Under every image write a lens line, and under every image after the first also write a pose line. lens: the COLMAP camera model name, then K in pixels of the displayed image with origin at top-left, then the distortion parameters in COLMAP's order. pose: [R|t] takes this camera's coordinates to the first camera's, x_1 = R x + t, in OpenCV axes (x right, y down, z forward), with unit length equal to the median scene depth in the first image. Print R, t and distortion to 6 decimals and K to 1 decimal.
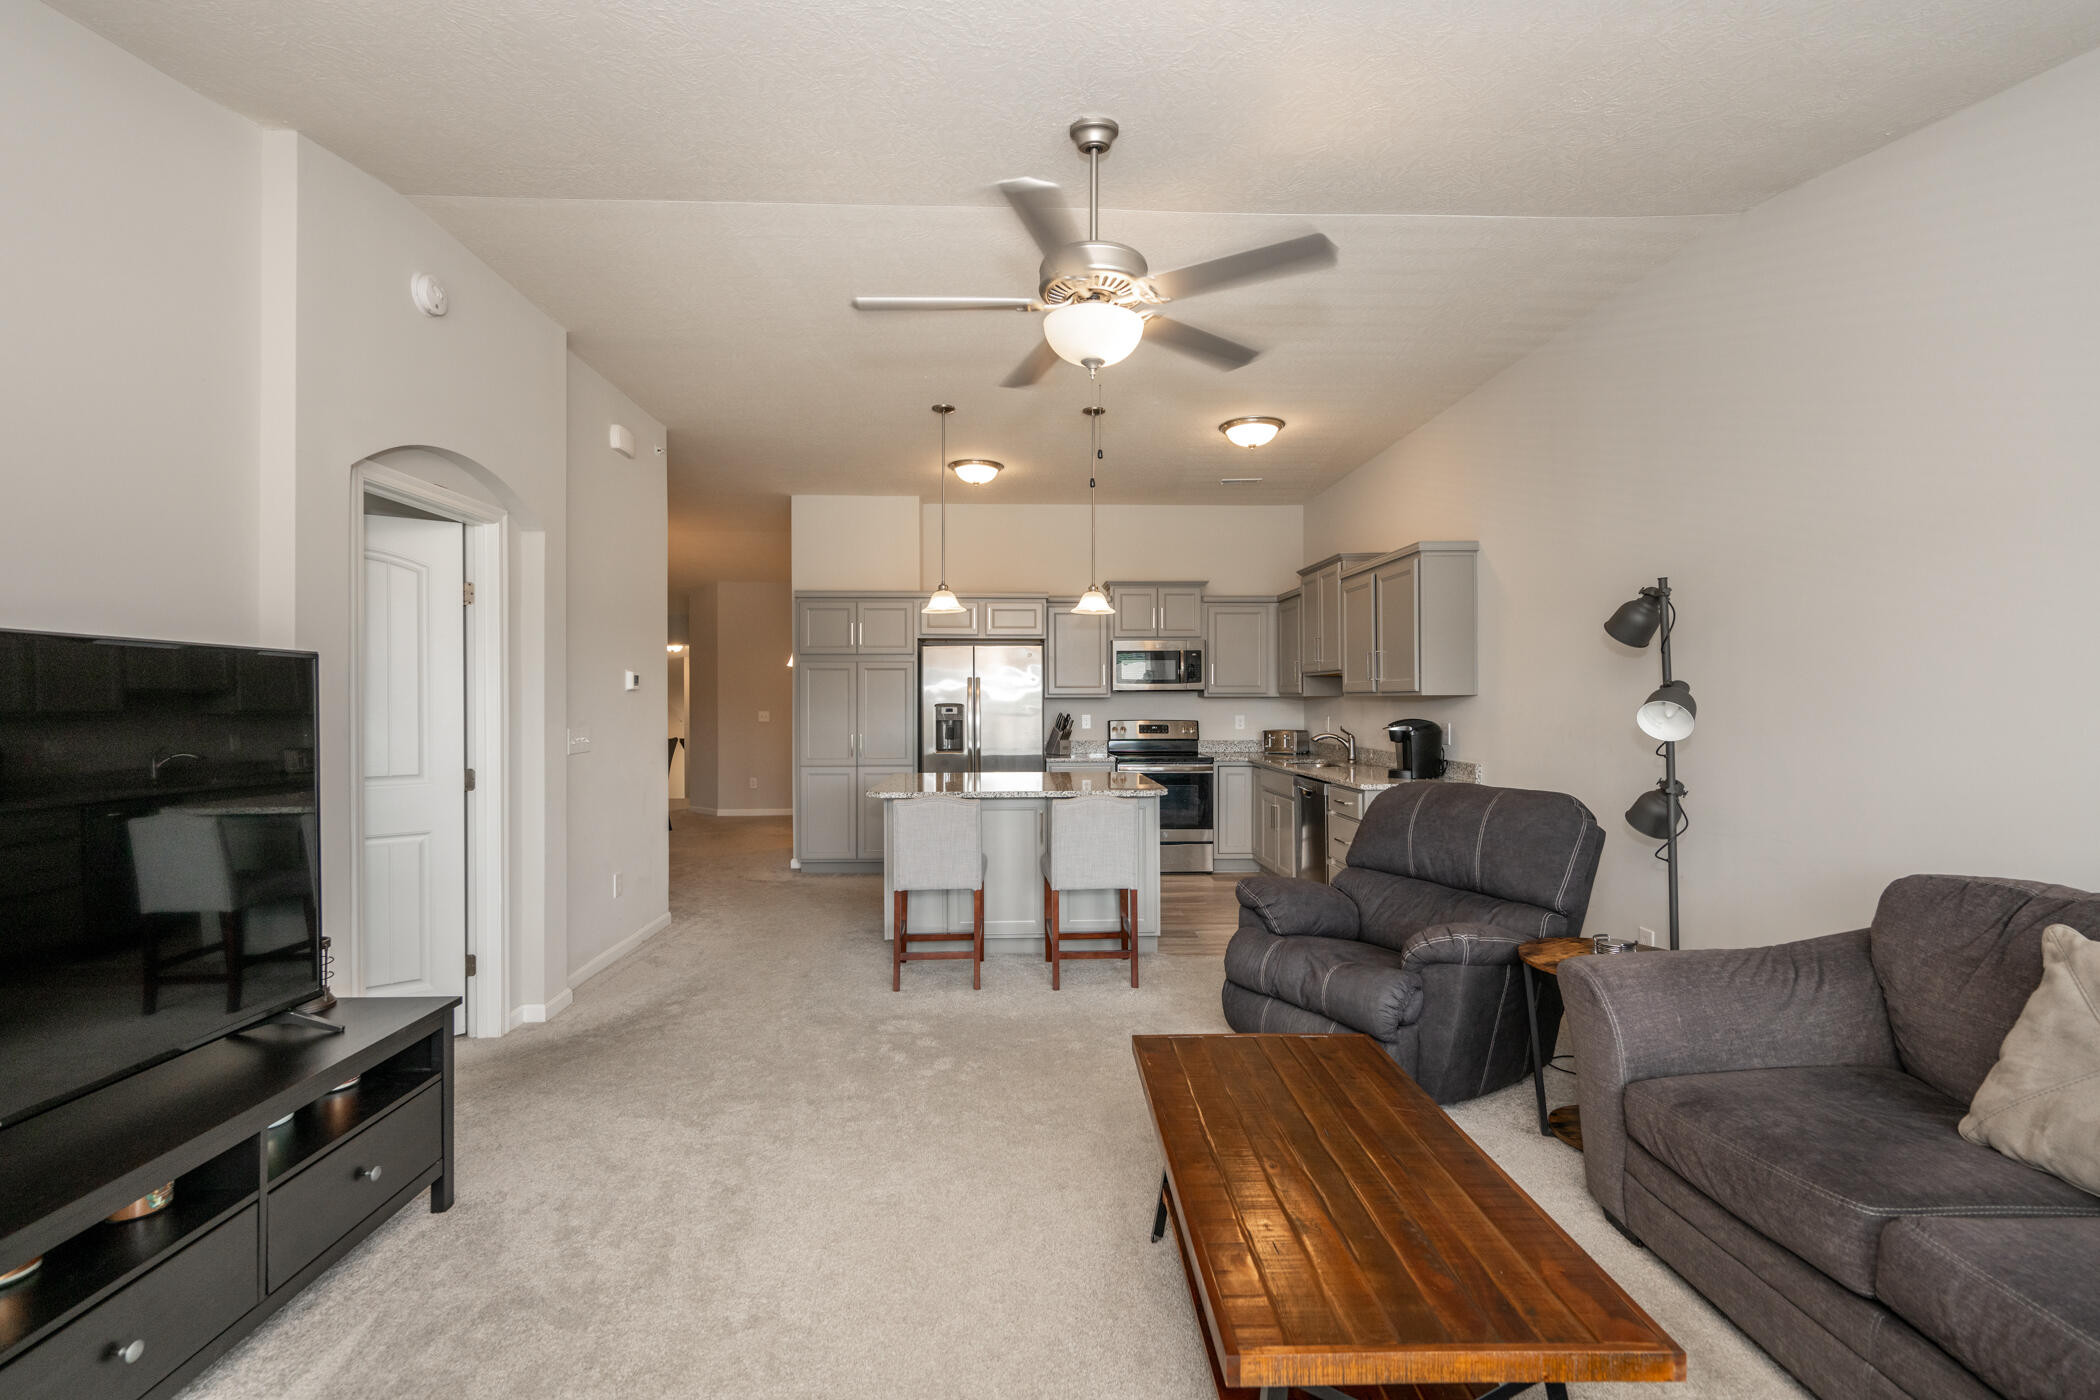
lens RADIAL K [[922.5, 0, 1046.1], [0, 922.5, 694.8], [0, 0, 1]] dist [-0.000507, 0.000888]
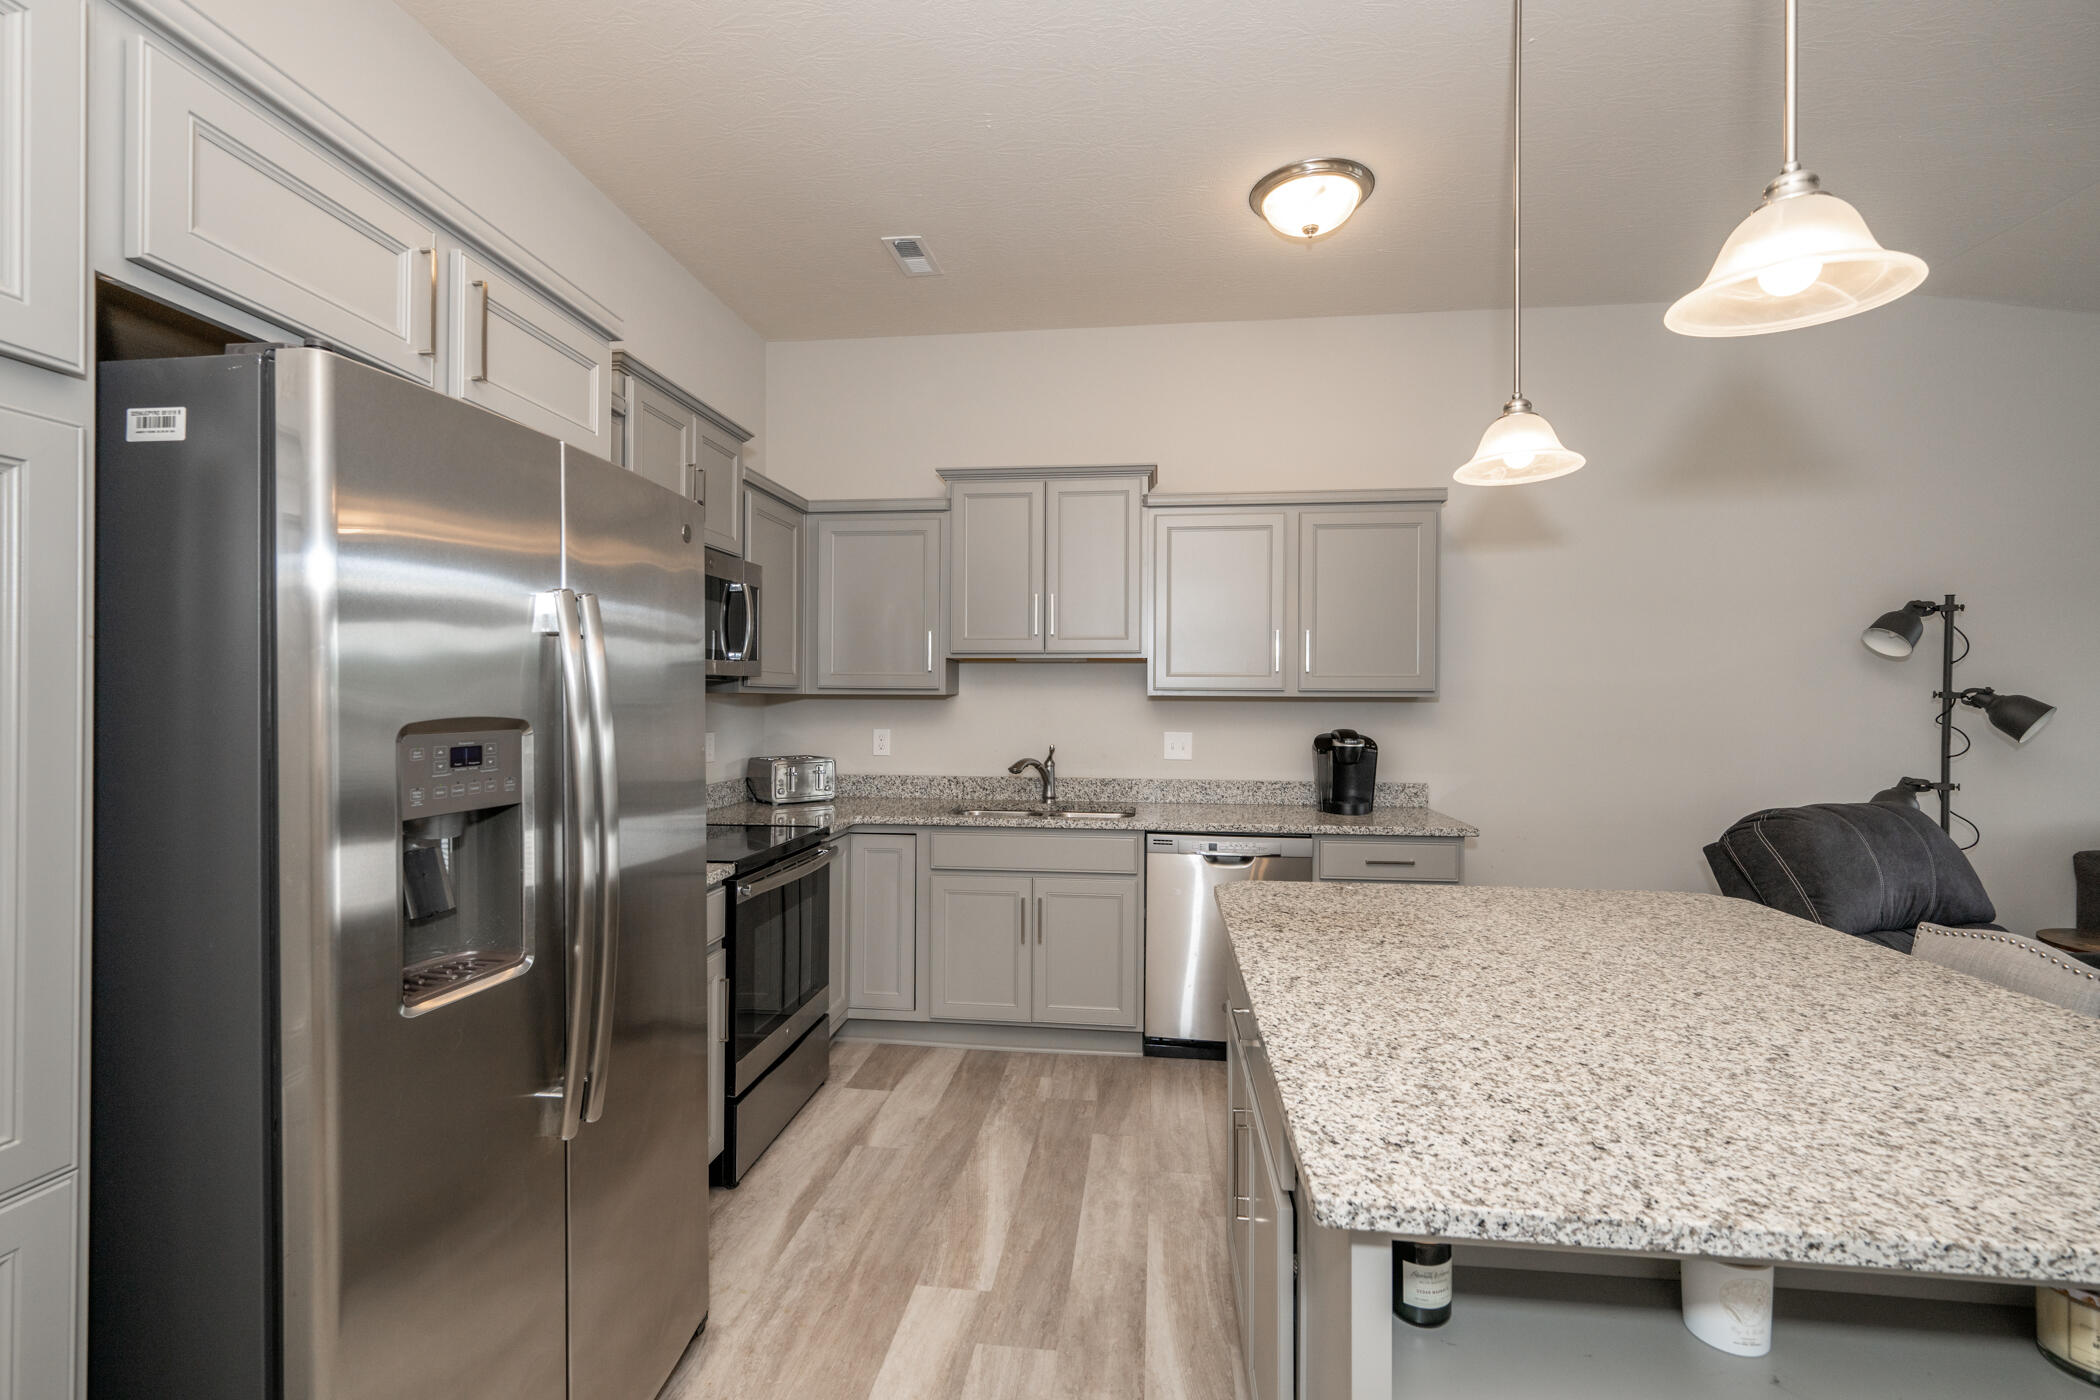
lens RADIAL K [[922.5, 0, 1046.0], [0, 922.5, 699.0], [0, 0, 1]] dist [-0.000507, 0.000888]
pose [[0.156835, 0.004307, 0.987615, -0.420310], [-0.009364, 0.999952, -0.002873, 0.008200], [-0.987580, -0.008798, 0.156868, 1.354683]]
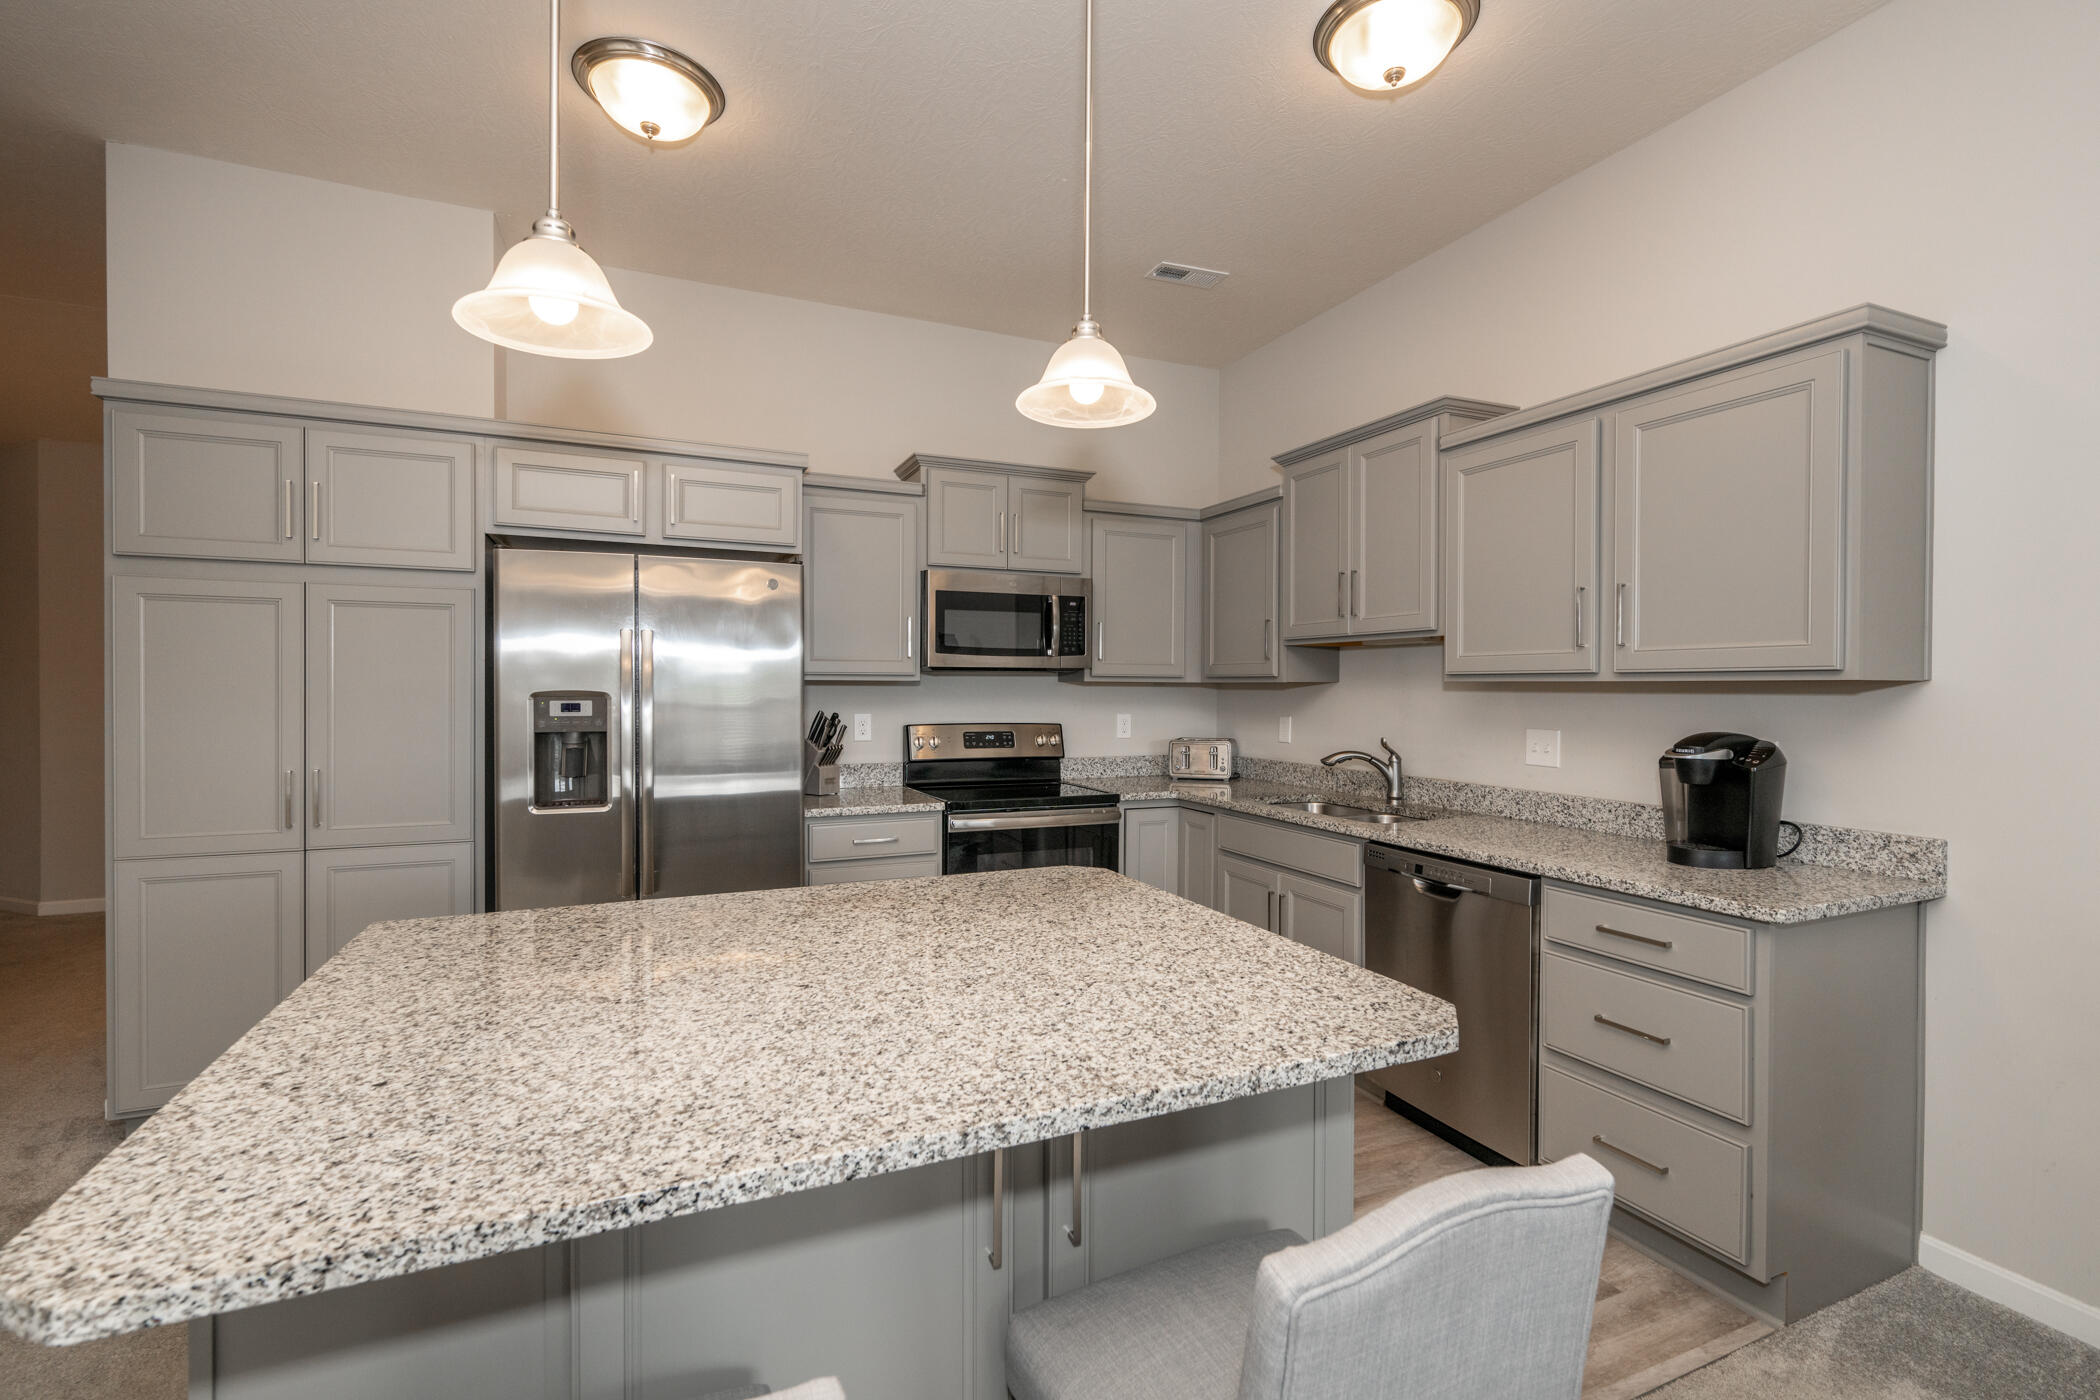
lens RADIAL K [[922.5, 0, 1047.7], [0, 922.5, 698.1], [0, 0, 1]] dist [-0.000507, 0.000888]
pose [[0.929017, 0.003943, 0.370016, -0.093953], [-0.009955, 0.999848, 0.014342, 0.007233], [-0.369903, -0.017007, 0.928915, 0.850483]]
